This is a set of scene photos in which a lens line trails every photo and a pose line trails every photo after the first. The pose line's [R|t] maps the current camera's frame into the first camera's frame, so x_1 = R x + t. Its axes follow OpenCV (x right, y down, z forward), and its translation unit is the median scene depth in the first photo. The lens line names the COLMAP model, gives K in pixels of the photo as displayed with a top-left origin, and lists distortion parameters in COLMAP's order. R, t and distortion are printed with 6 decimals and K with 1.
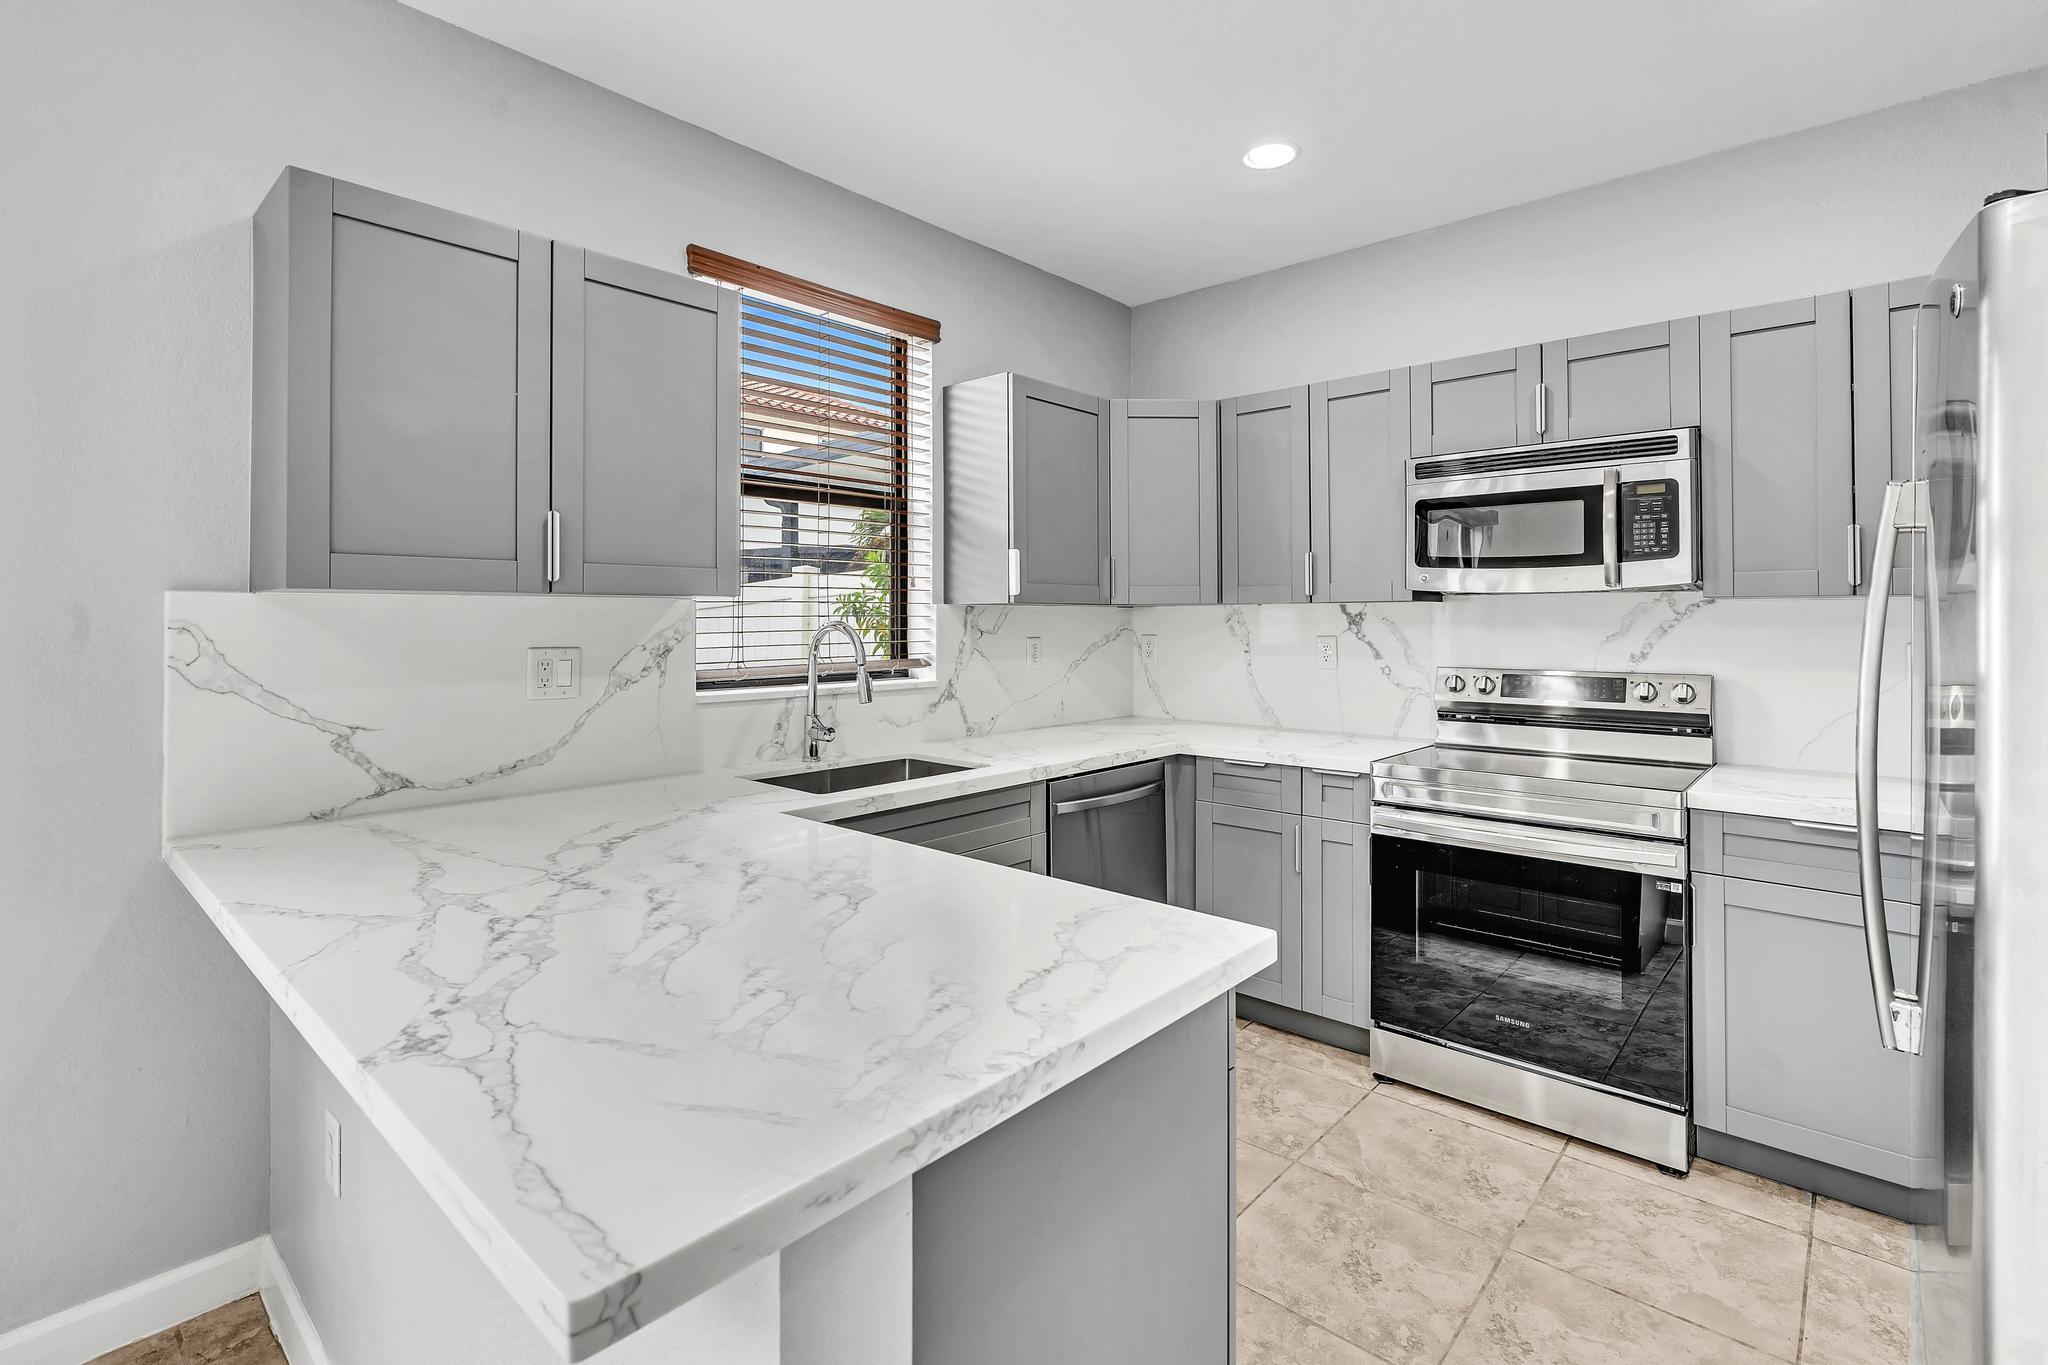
lens RADIAL K [[949.9, 0, 1020.6], [0, 949.9, 616.3], [0, 0, 1]] dist [-0.003469, -0.000230]
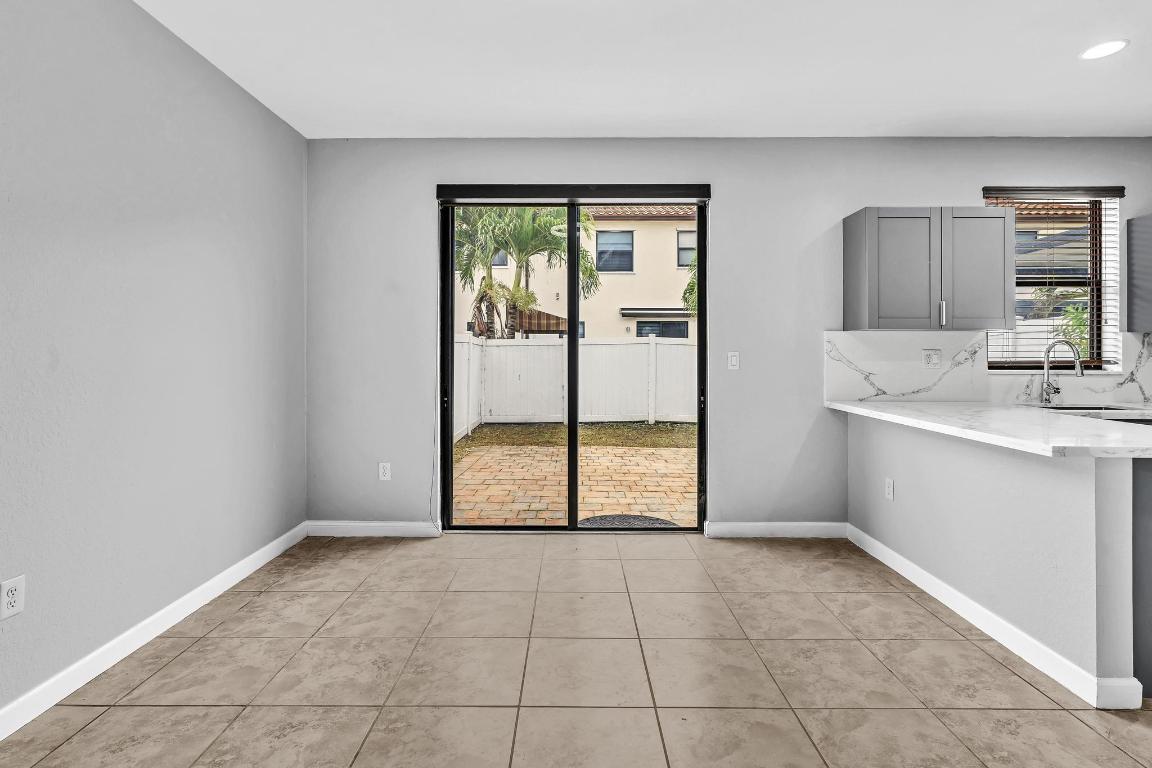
lens RADIAL K [[524.0, 0, 573.4], [0, 524.0, 353.4], [0, 0, 1]] dist [-0.003103, 0.000053]
pose [[0.658139, 0.001921, -0.752894, -0.025961], [-0.001102, 0.999998, 0.001588, 0.033923], [0.752895, -0.000215, 0.658140, -0.622359]]
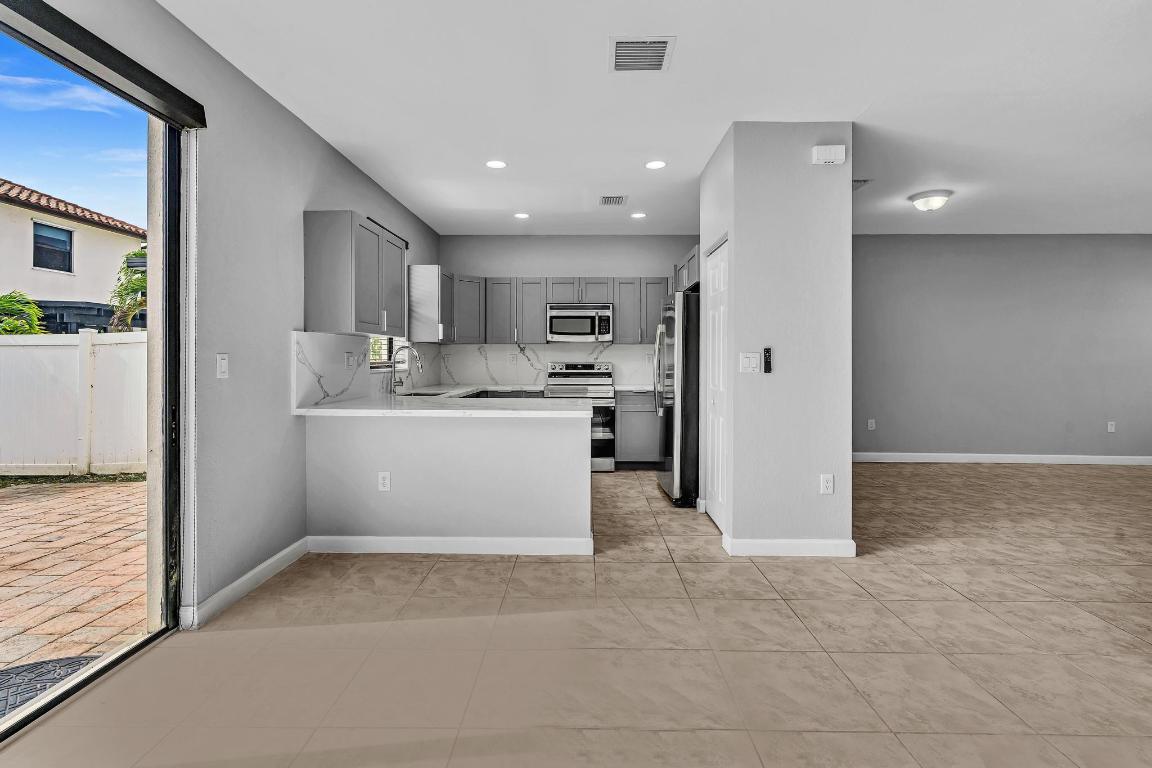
lens RADIAL K [[522.9, 0, 574.6], [0, 522.9, 358.3], [0, 0, 1]] dist [-0.001130, 0.001070]
pose [[0.761292, 0.001475, 0.648408, -0.817608], [-0.004222, 0.999987, 0.002682, 0.035009], [-0.648396, -0.004779, 0.761288, -0.589093]]
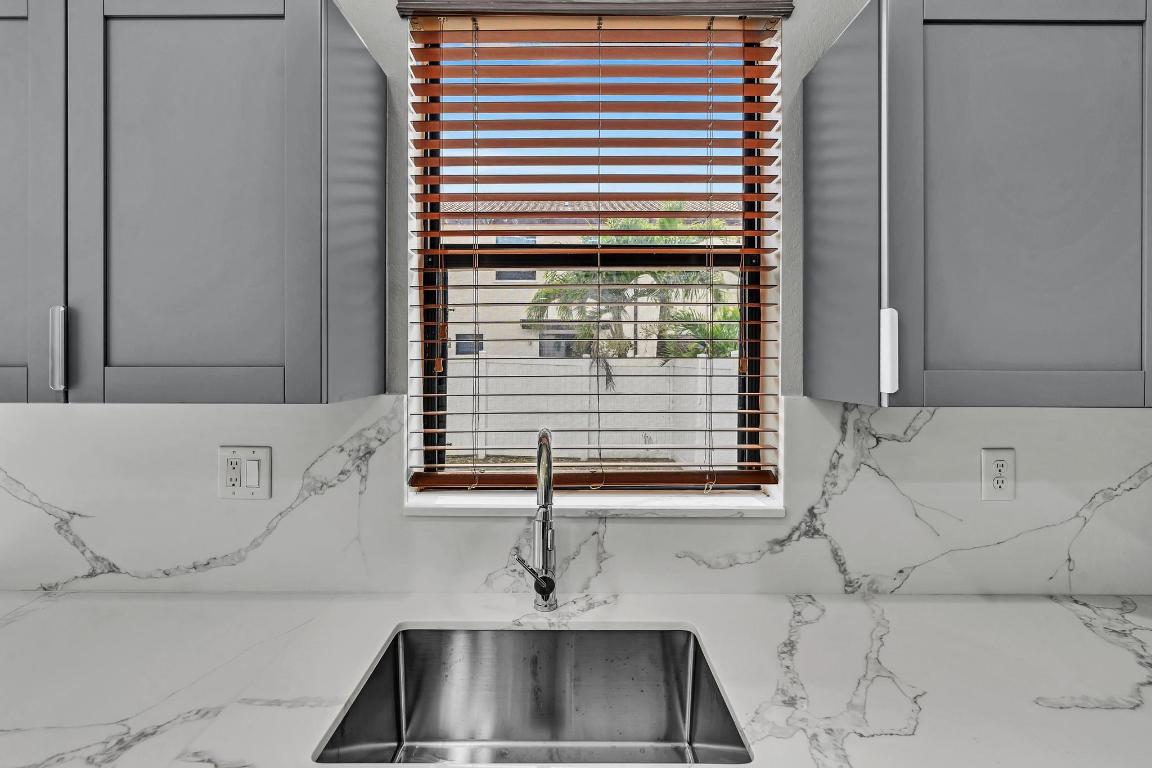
lens RADIAL K [[524.8, 0, 571.3], [0, 524.8, 364.8], [0, 0, 1]] dist [-0.003511, 0.001169]
pose [[0.667547, 0.009001, -0.744513, 0.101923], [-0.000646, 0.999934, 0.011510, -0.044854], [0.744567, -0.007203, 0.667509, 0.709995]]
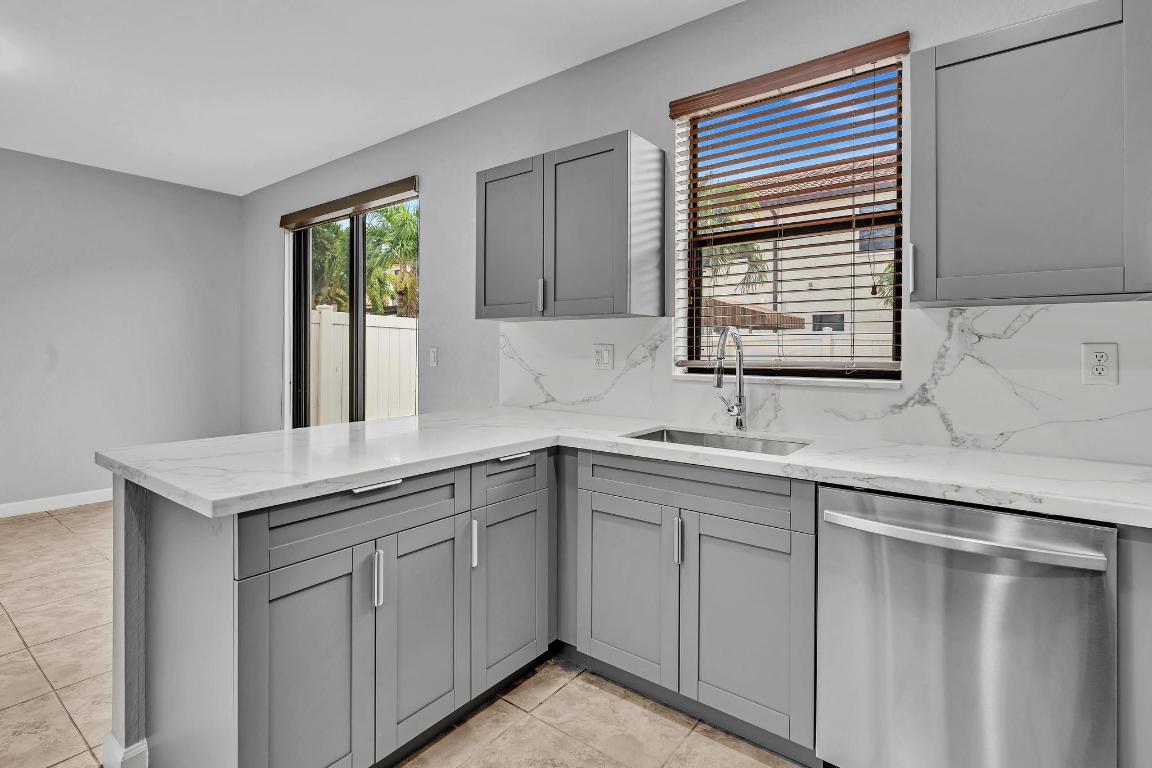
lens RADIAL K [[554.0, 0, 576.0], [0, 554.0, 353.3], [0, 0, 1]] dist [0.002060, 0.000528]
pose [[0.084550, 0.009397, -0.996375, 0.539156], [-0.000337, 0.999956, 0.009403, 0.033200], [0.996419, -0.000460, 0.084550, 0.671167]]
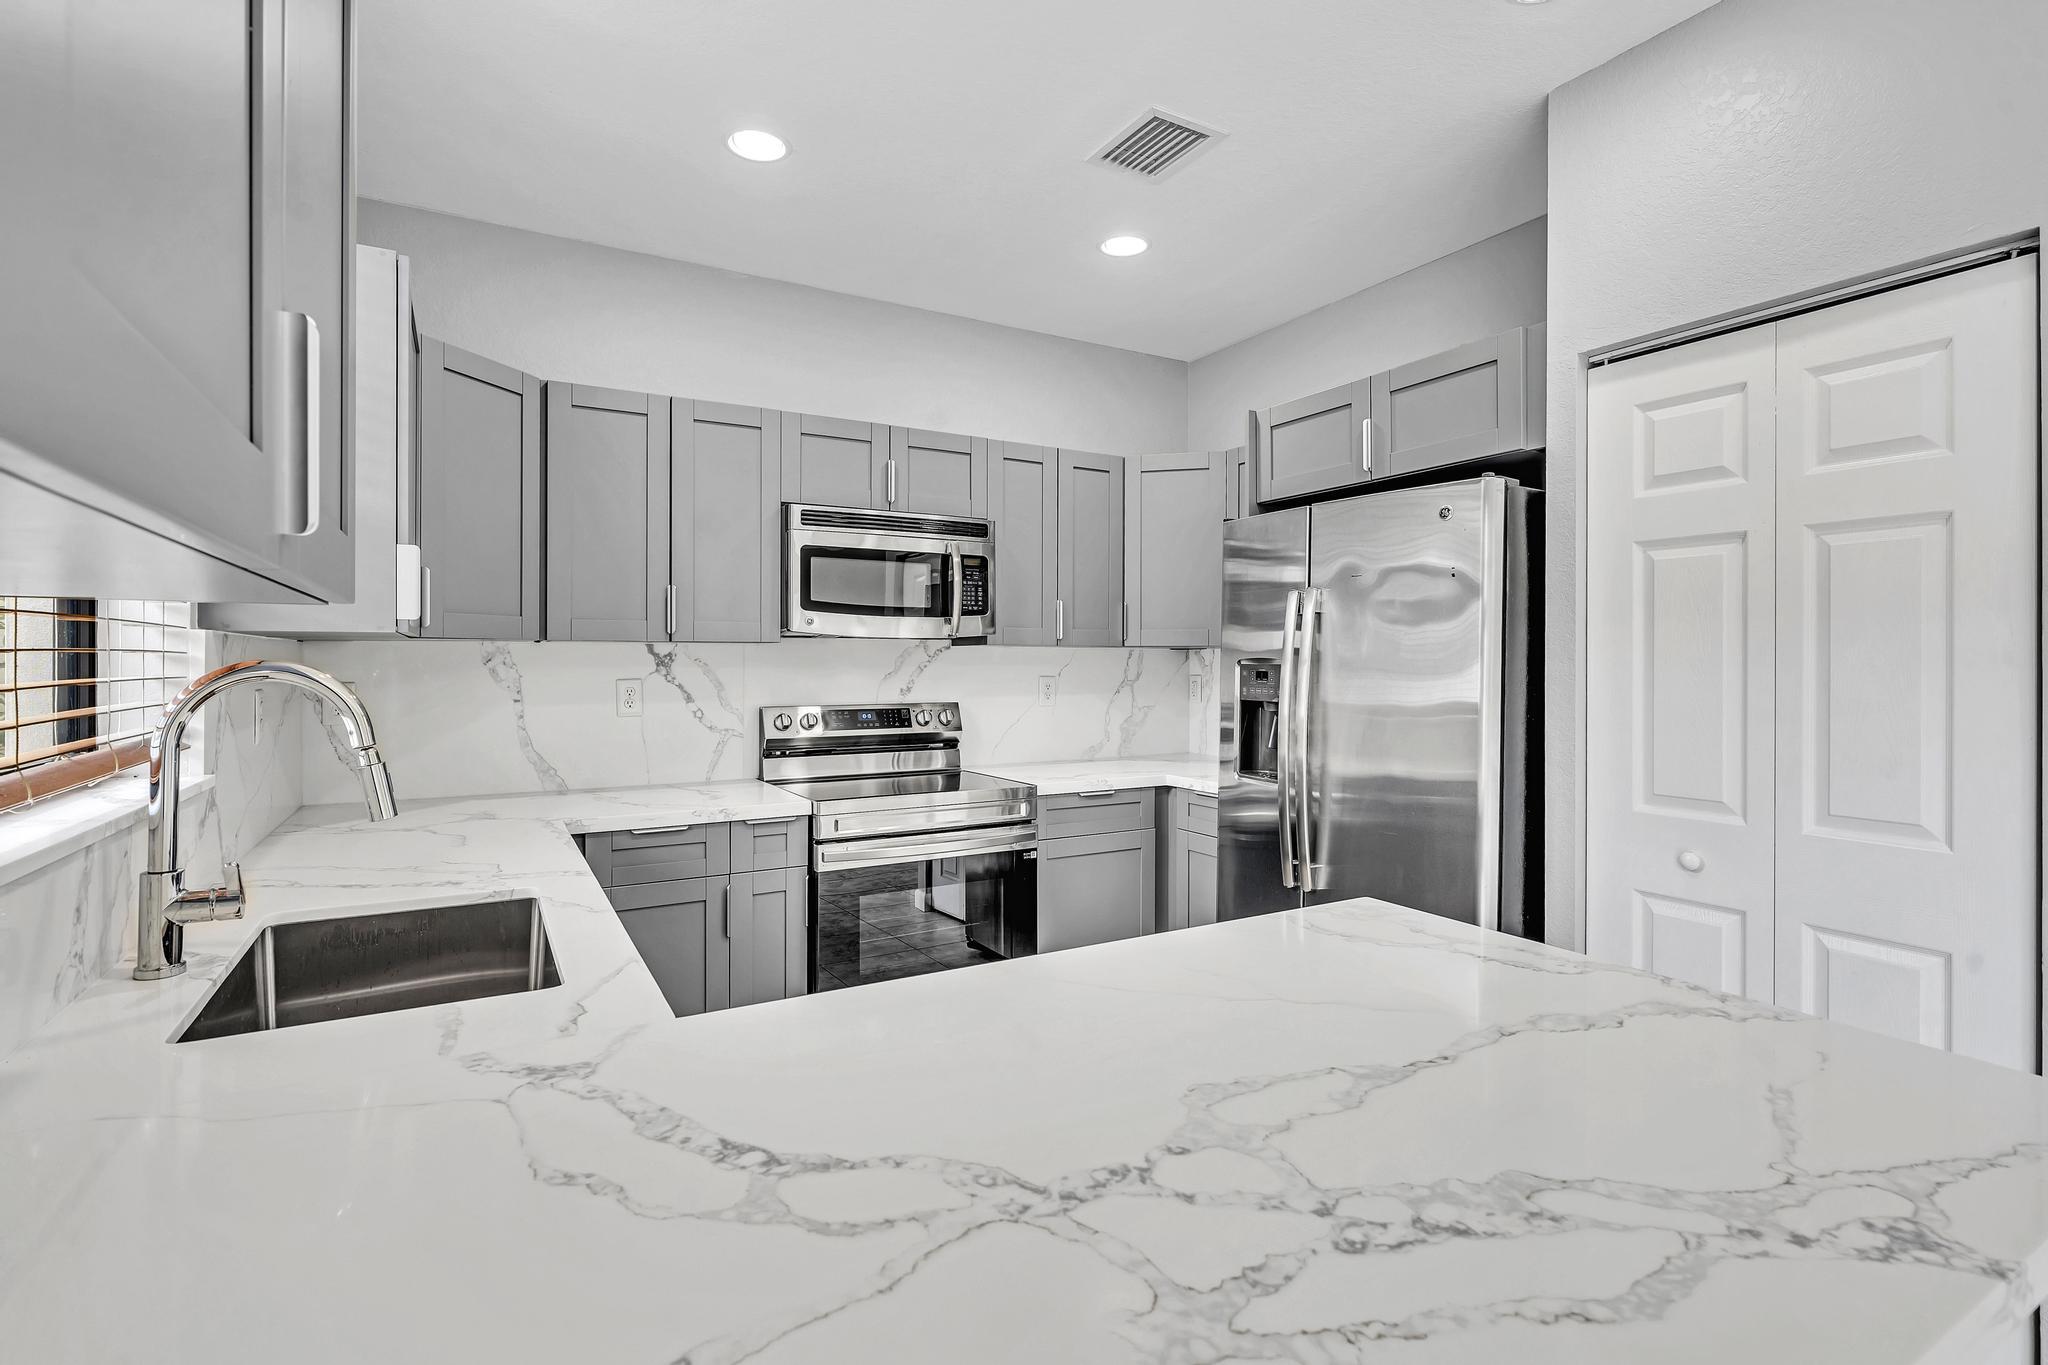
lens RADIAL K [[949.9, 0, 1020.8], [0, 949.9, 660.8], [0, 0, 1]] dist [-0.002508, -0.000212]
pose [[0.310755, 0.002115, 0.950488, -0.499339], [-0.004404, 0.999990, -0.000785, 0.003265], [-0.950480, -0.003942, 0.310761, 0.461719]]
